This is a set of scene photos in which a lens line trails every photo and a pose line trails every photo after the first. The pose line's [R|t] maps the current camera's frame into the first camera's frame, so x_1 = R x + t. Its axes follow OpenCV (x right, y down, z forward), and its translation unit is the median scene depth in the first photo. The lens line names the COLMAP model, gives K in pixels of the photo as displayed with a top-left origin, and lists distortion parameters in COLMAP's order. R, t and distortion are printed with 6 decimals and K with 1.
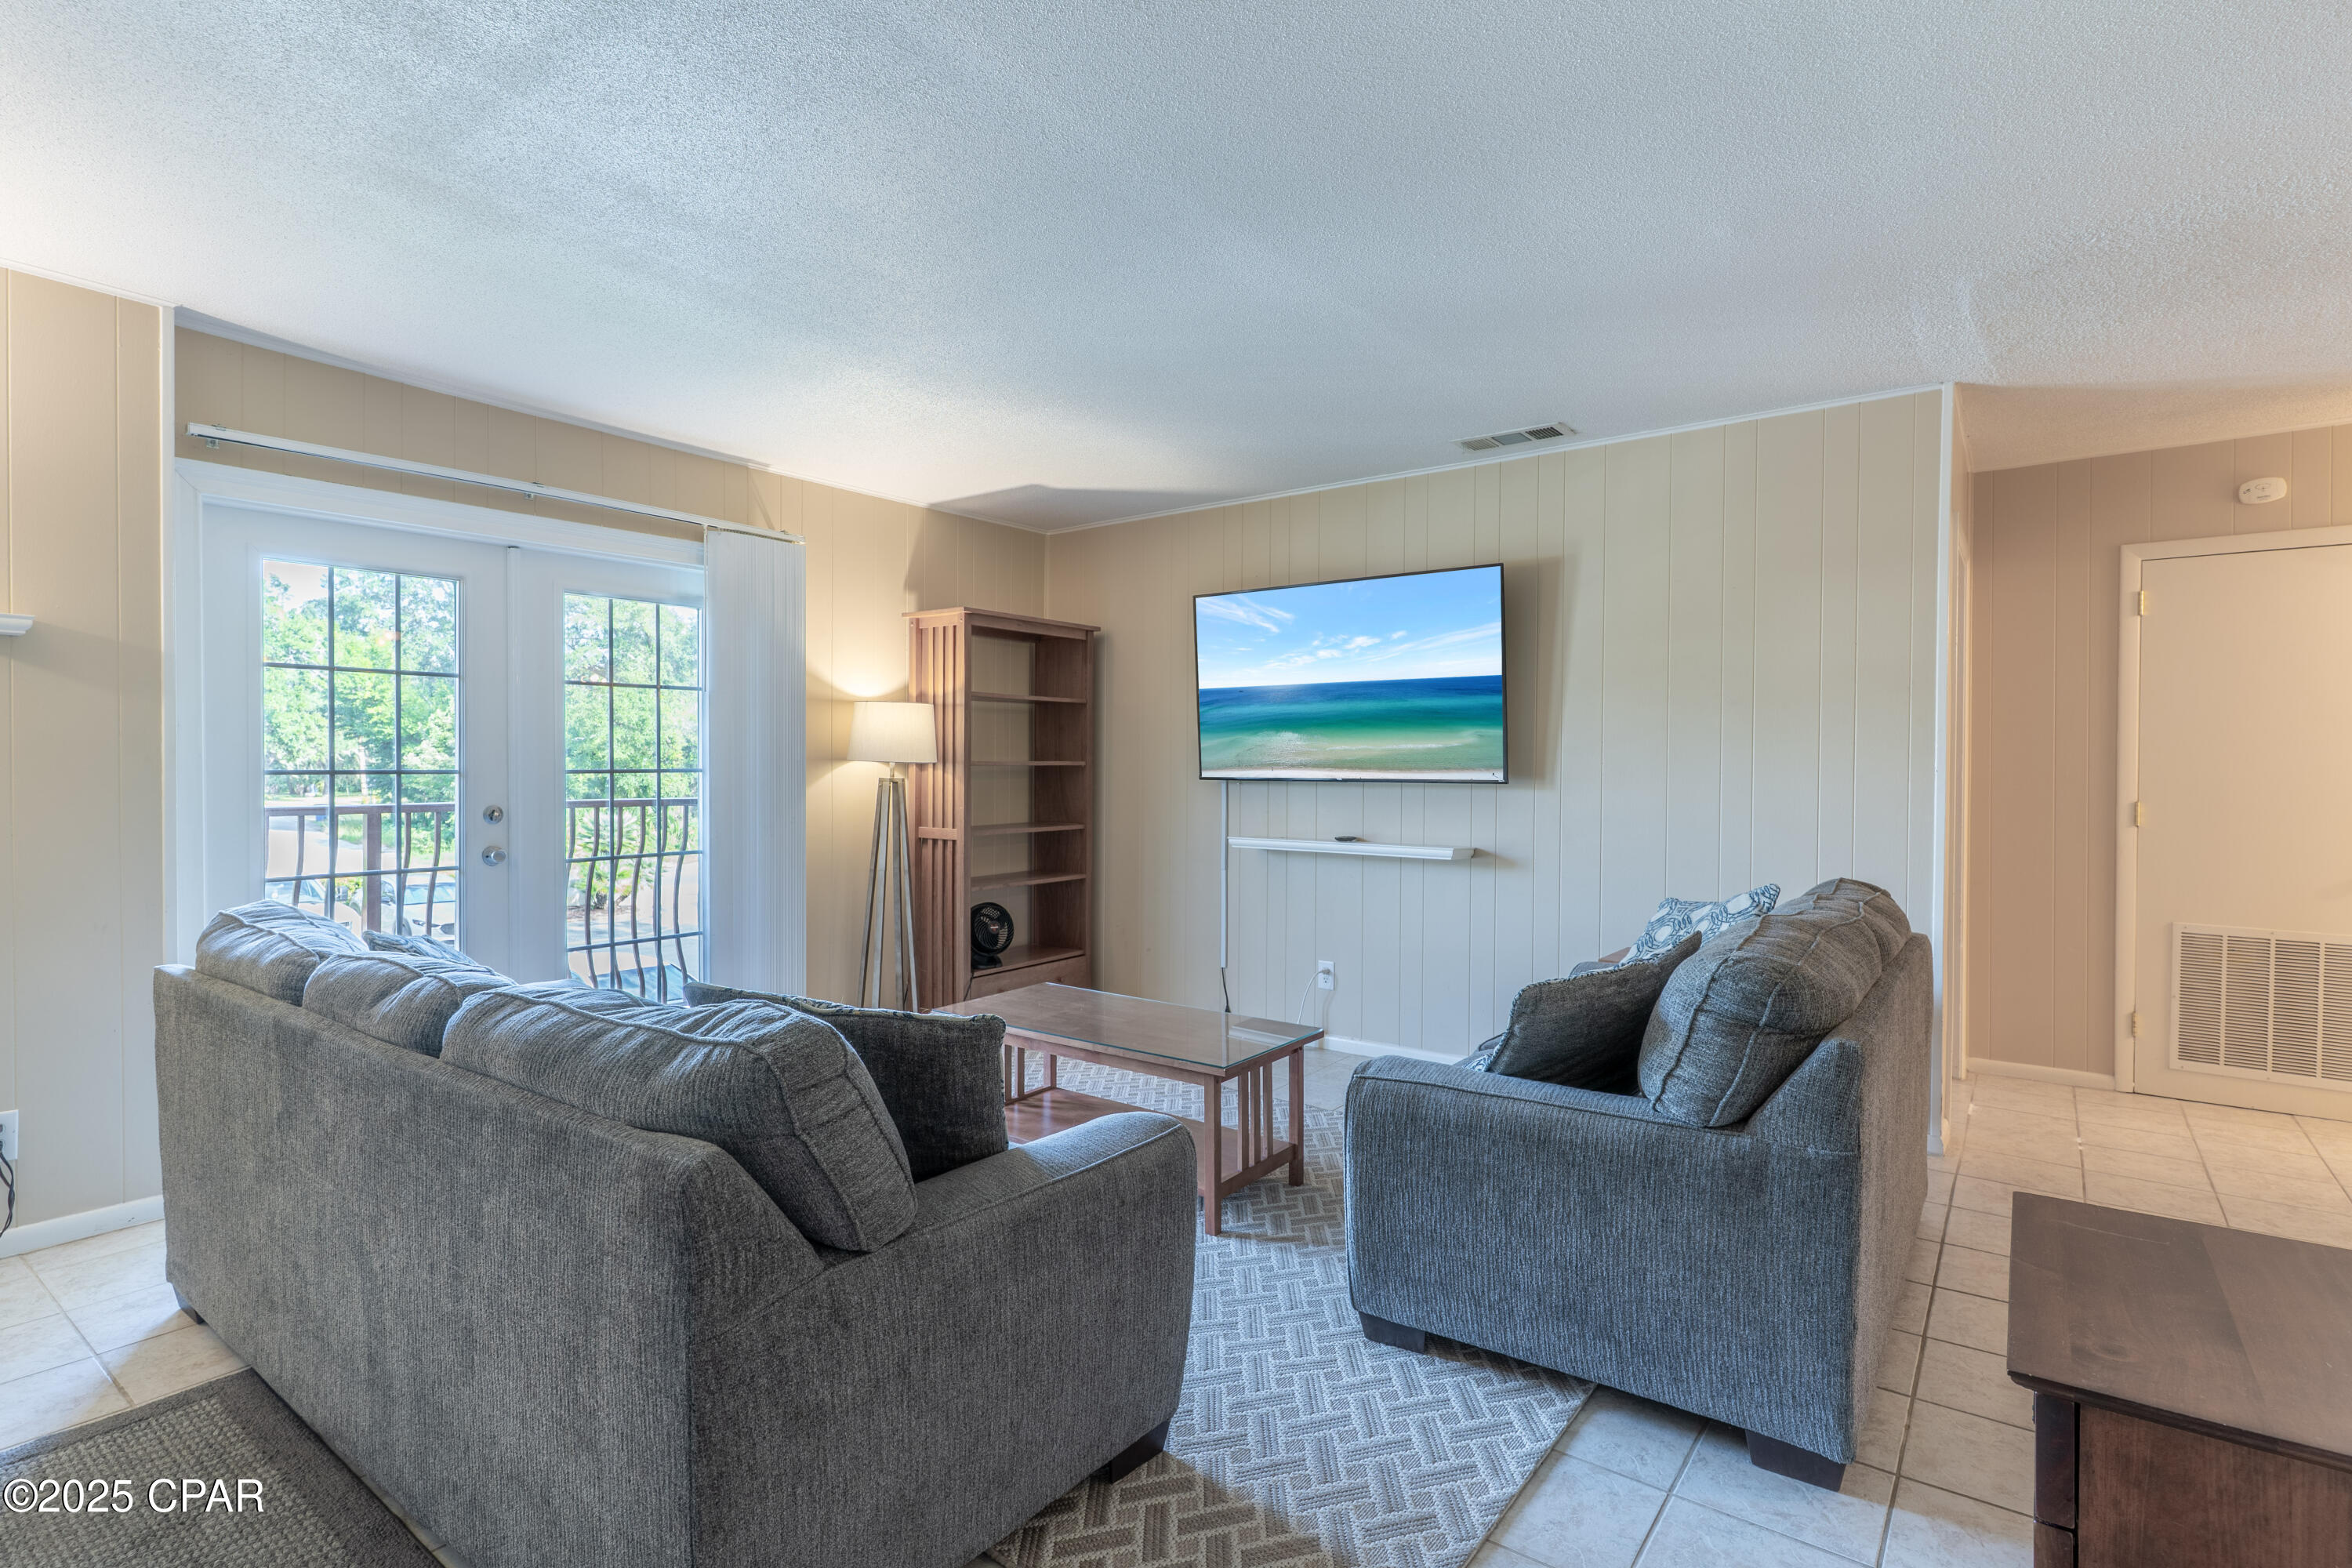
lens RADIAL K [[1157.4, 0, 1175.7], [0, 1157.4, 772.0], [0, 0, 1]] dist [-0.000725, -0.000444]
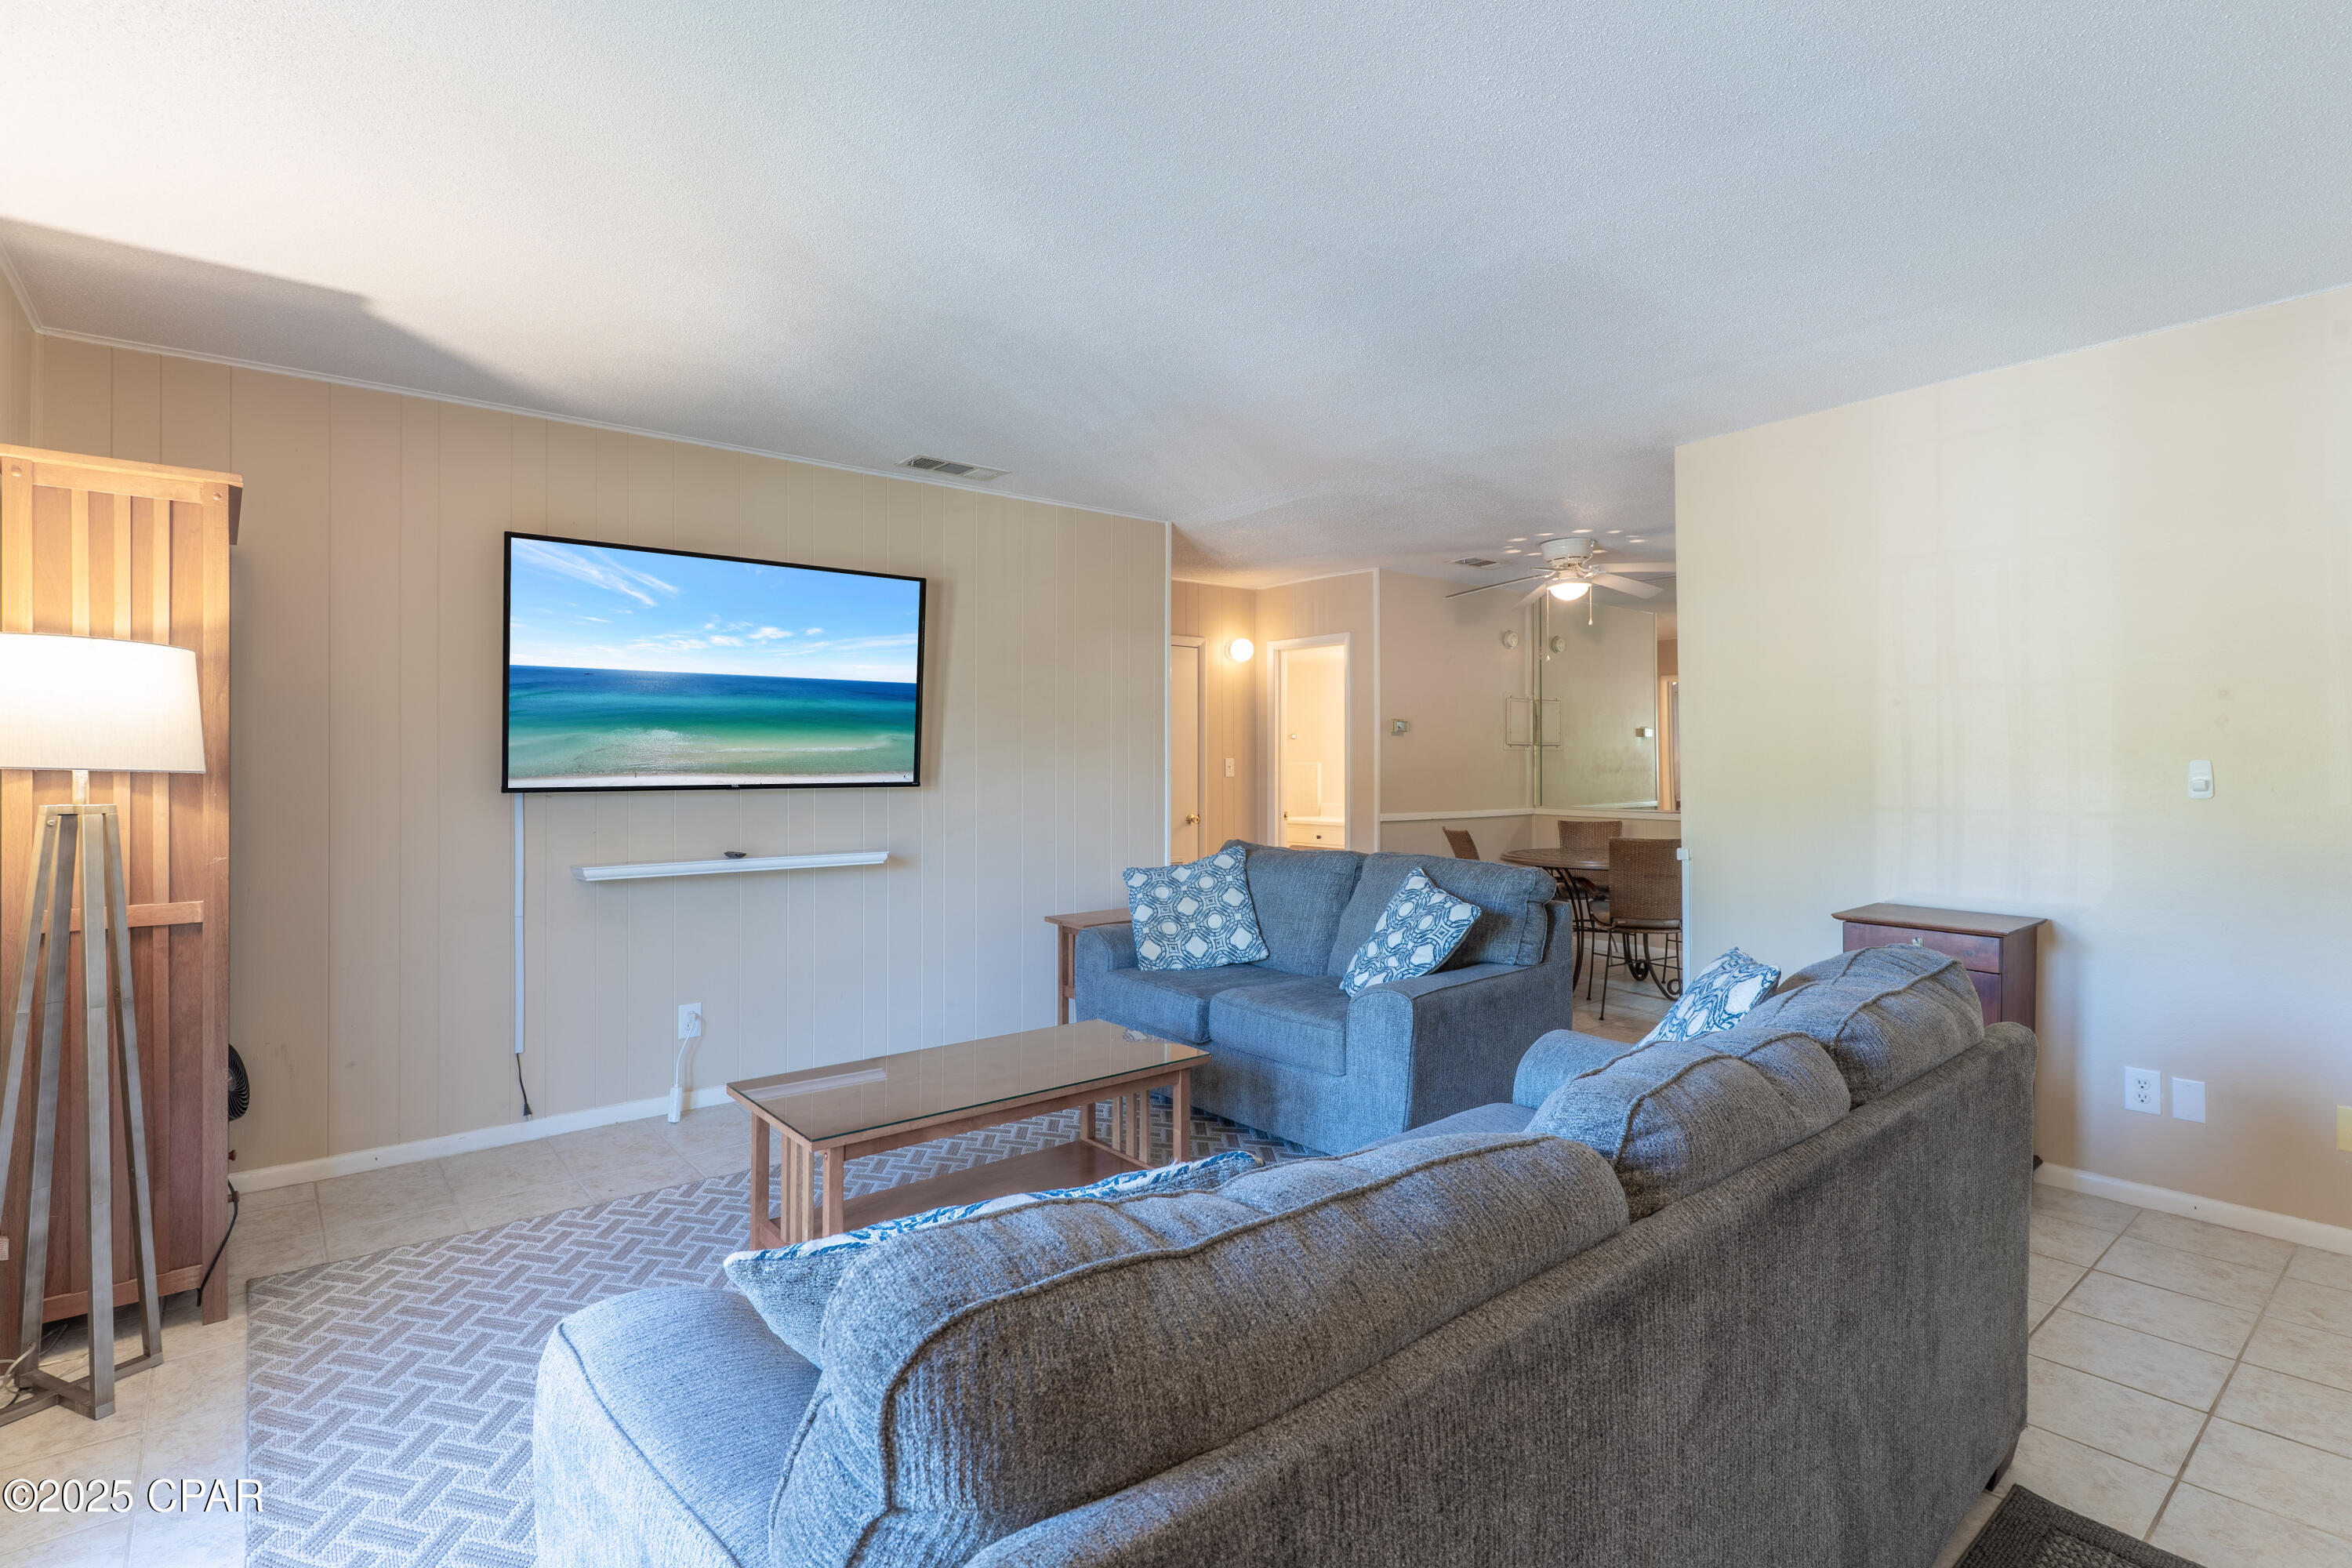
lens RADIAL K [[1116.4, 0, 1174.0], [0, 1116.4, 739.5], [0, 0, 1]] dist [-0.000576, 0.000326]
pose [[0.234855, 0.018917, 0.971846, -0.593935], [0.010726, 0.999699, -0.022052, -0.006623], [-0.971971, 0.015603, 0.234581, 0.477223]]
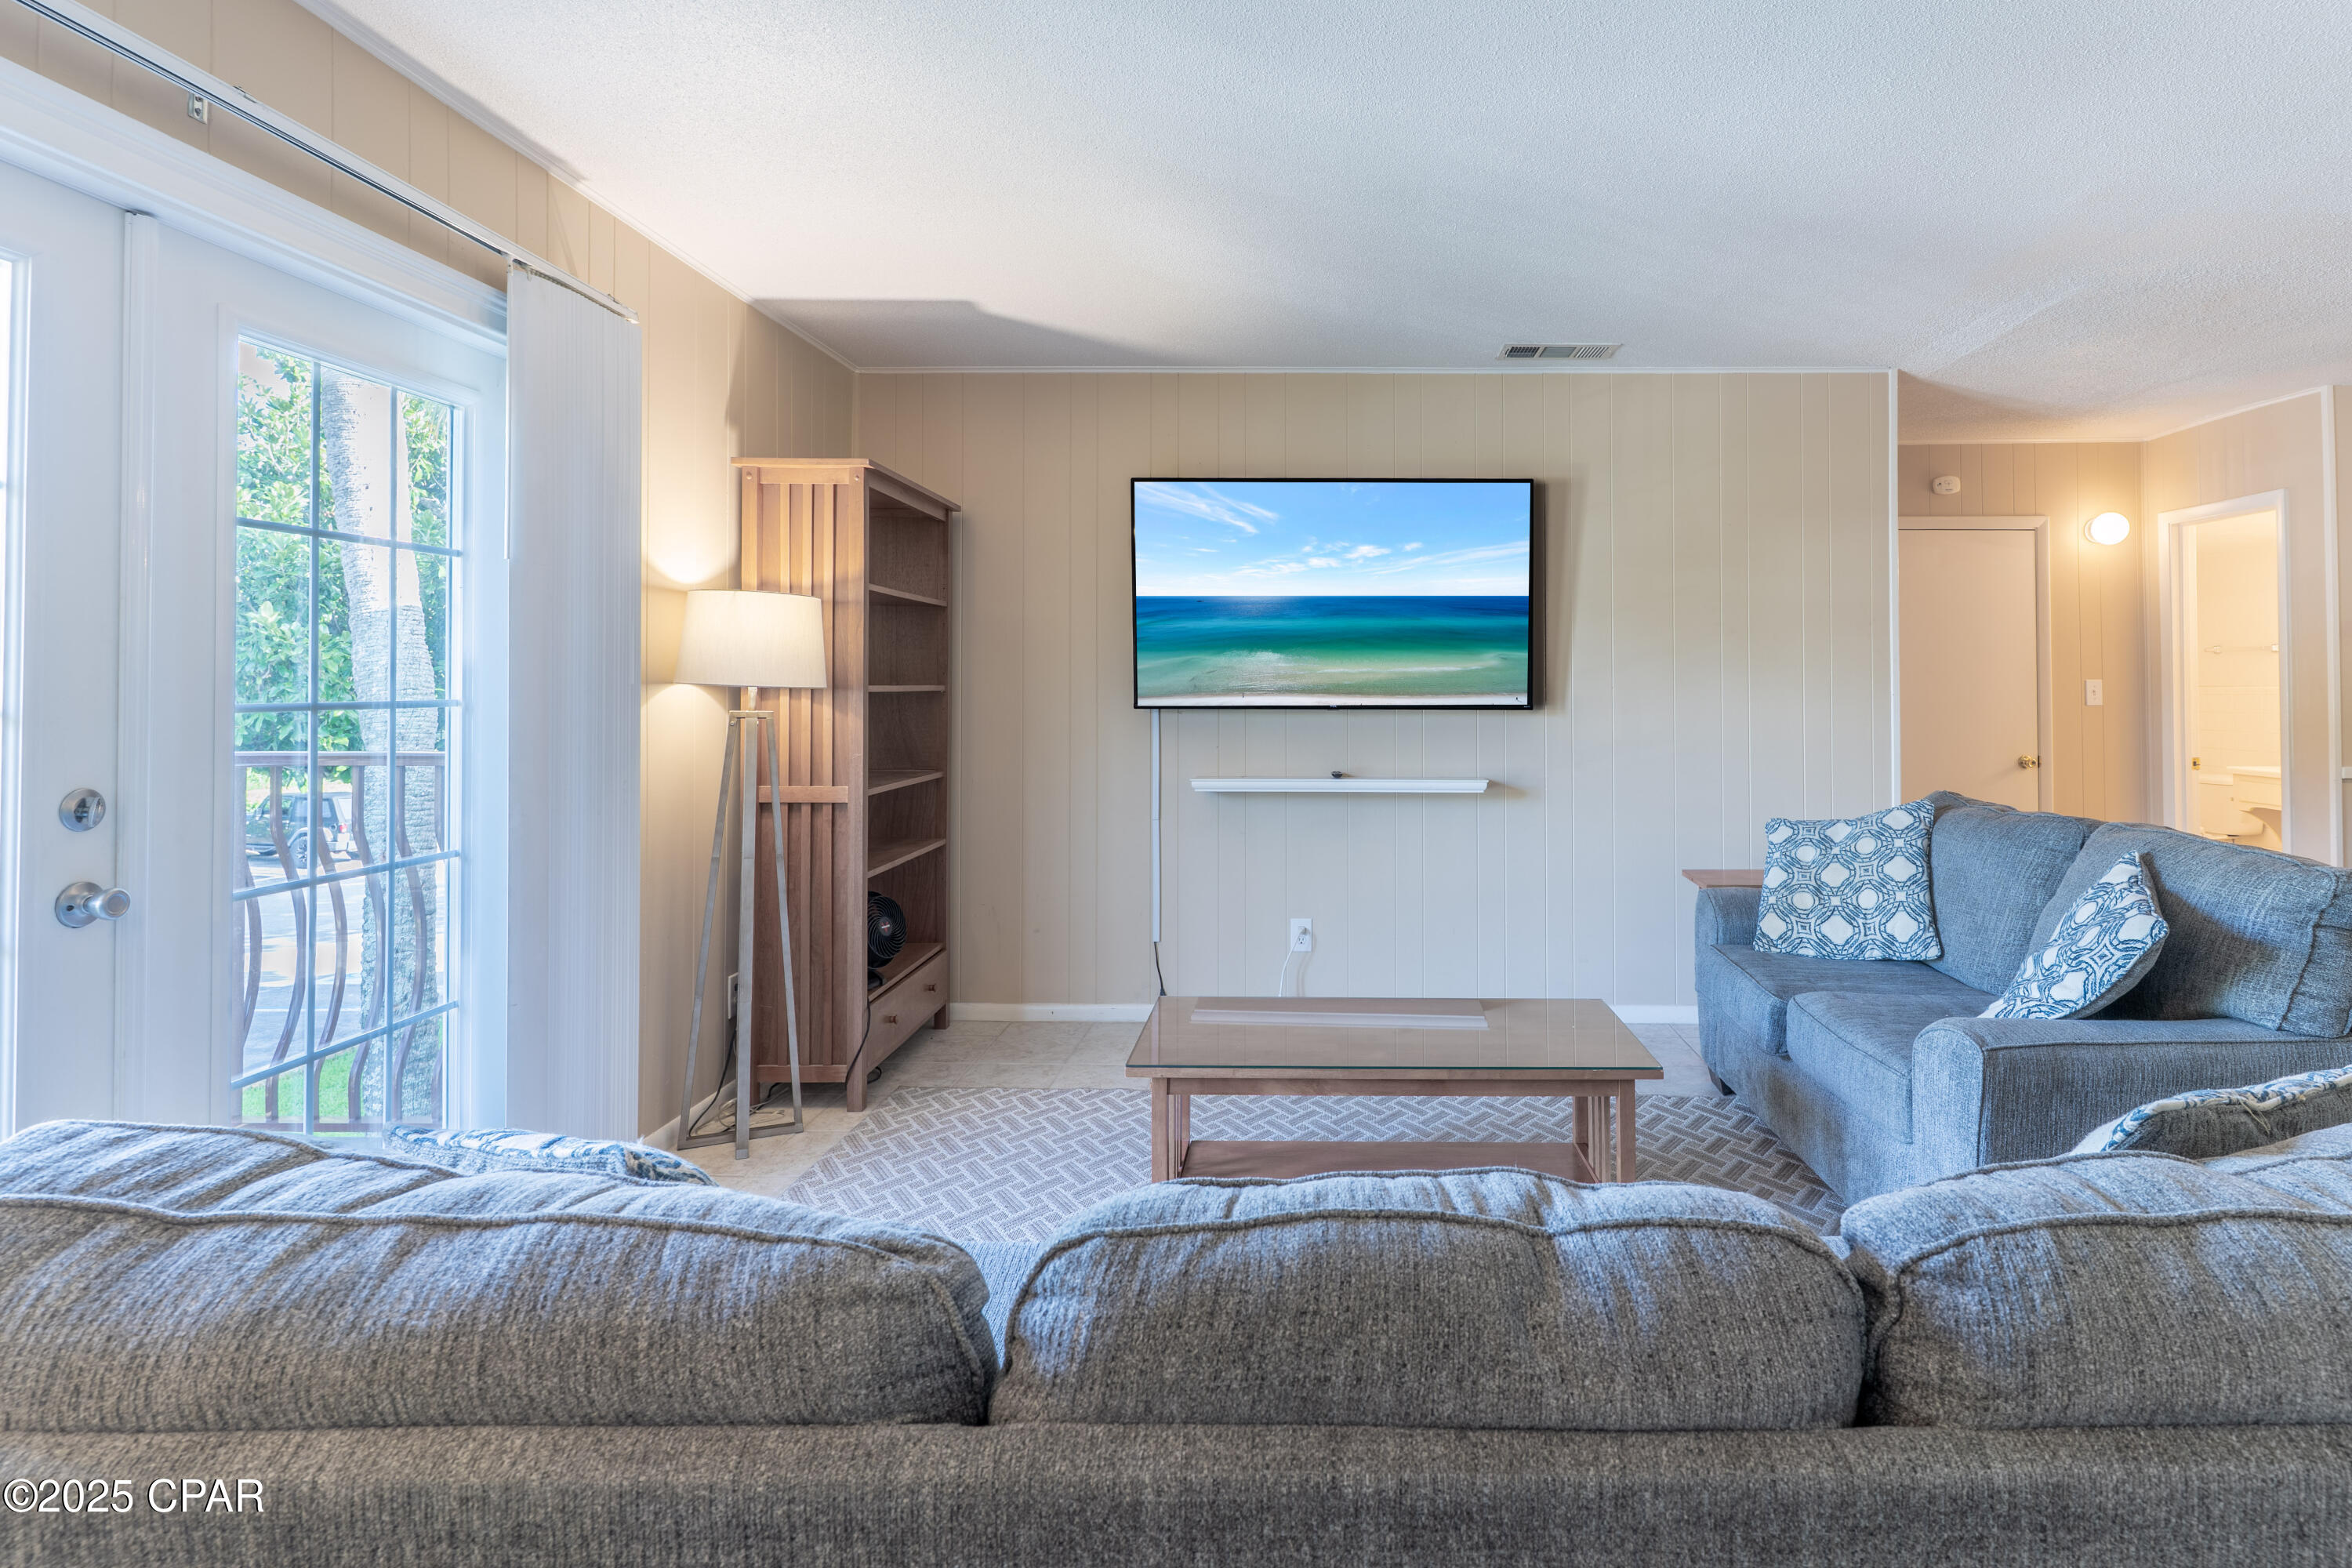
lens RADIAL K [[1163.6, 0, 1176.7], [0, 1163.6, 663.2], [0, 0, 1]] dist [-0.000011, 0.000271]
pose [[0.798227, 0.011827, 0.602240, -0.478321], [0.004258, 0.999671, -0.025275, -0.004828], [-0.602341, 0.022739, 0.797915, 0.367926]]
